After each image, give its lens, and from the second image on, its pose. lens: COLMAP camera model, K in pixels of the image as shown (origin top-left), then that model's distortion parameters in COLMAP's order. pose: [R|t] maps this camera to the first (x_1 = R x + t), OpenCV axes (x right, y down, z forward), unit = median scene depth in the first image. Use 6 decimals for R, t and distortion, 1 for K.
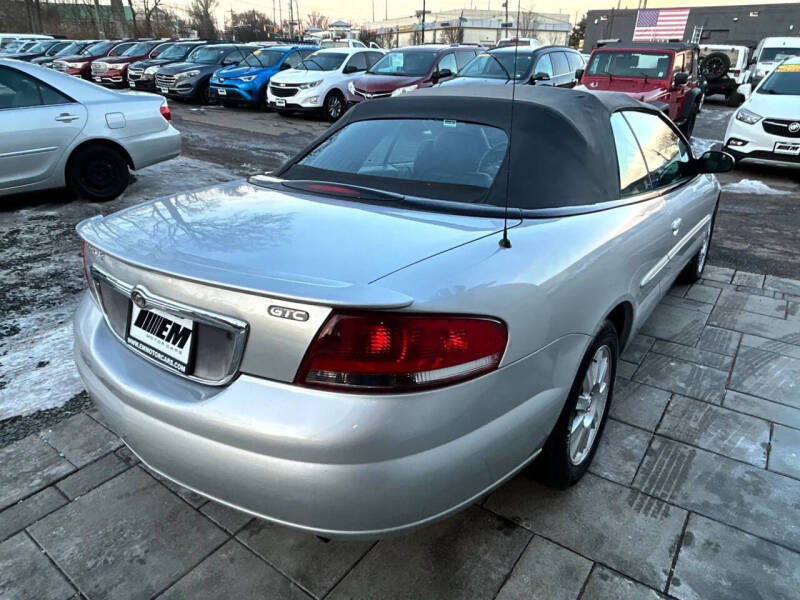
lens RADIAL K [[531.5, 0, 407.6], [0, 531.5, 303.6], [0, 0, 1]] dist [-0.008267, 0.006600]
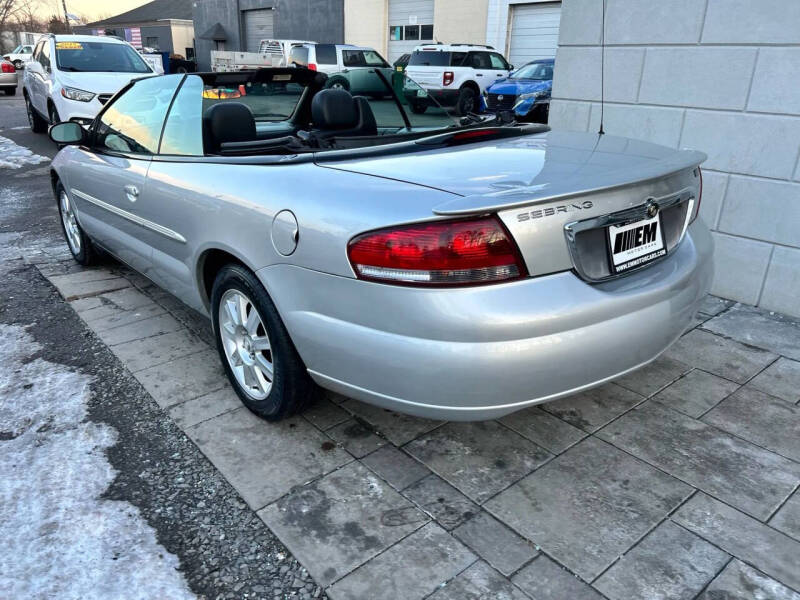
lens RADIAL K [[596.1, 0, 396.5], [0, 596.1, 306.8], [0, 0, 1]] dist [0.047226, -0.046135]
pose [[0.252831, -0.374158, 0.892234, -1.064042], [0.391163, 0.882996, 0.259441, -0.214762], [-0.884911, 0.283414, 0.369606, 0.589268]]
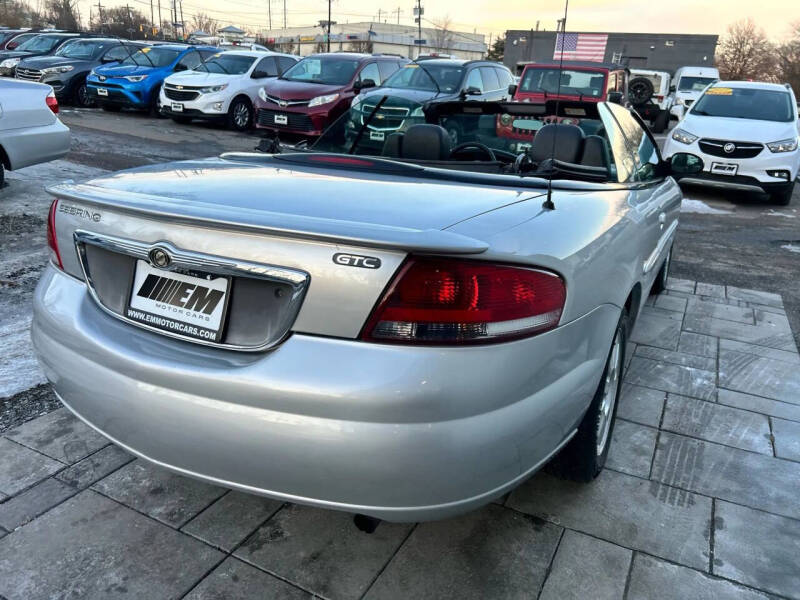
lens RADIAL K [[604.1, 0, 403.7], [0, 604.1, 300.4], [0, 0, 1]] dist [0.042555, -0.040213]
pose [[0.988164, -0.006839, 0.153250, -0.144223], [0.018732, 0.996909, -0.076298, 0.080781], [-0.152254, 0.078266, 0.985238, -0.026061]]
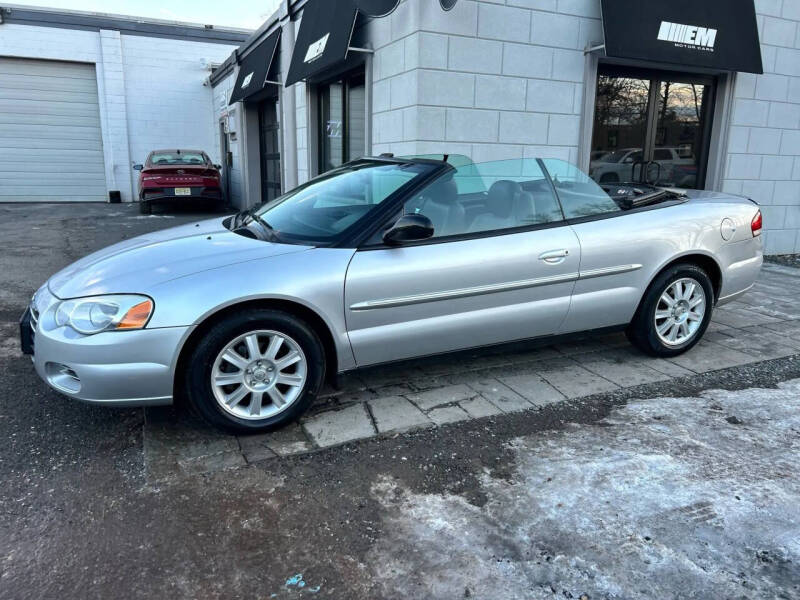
lens RADIAL K [[596.1, 0, 401.8], [0, 596.1, 299.8], [0, 0, 1]] dist [0.047226, -0.046135]
pose [[-0.867987, -0.137503, 0.477170, -0.417592], [0.178616, 0.810141, 0.558362, -1.048359], [-0.463351, 0.569882, -0.678632, 2.561791]]
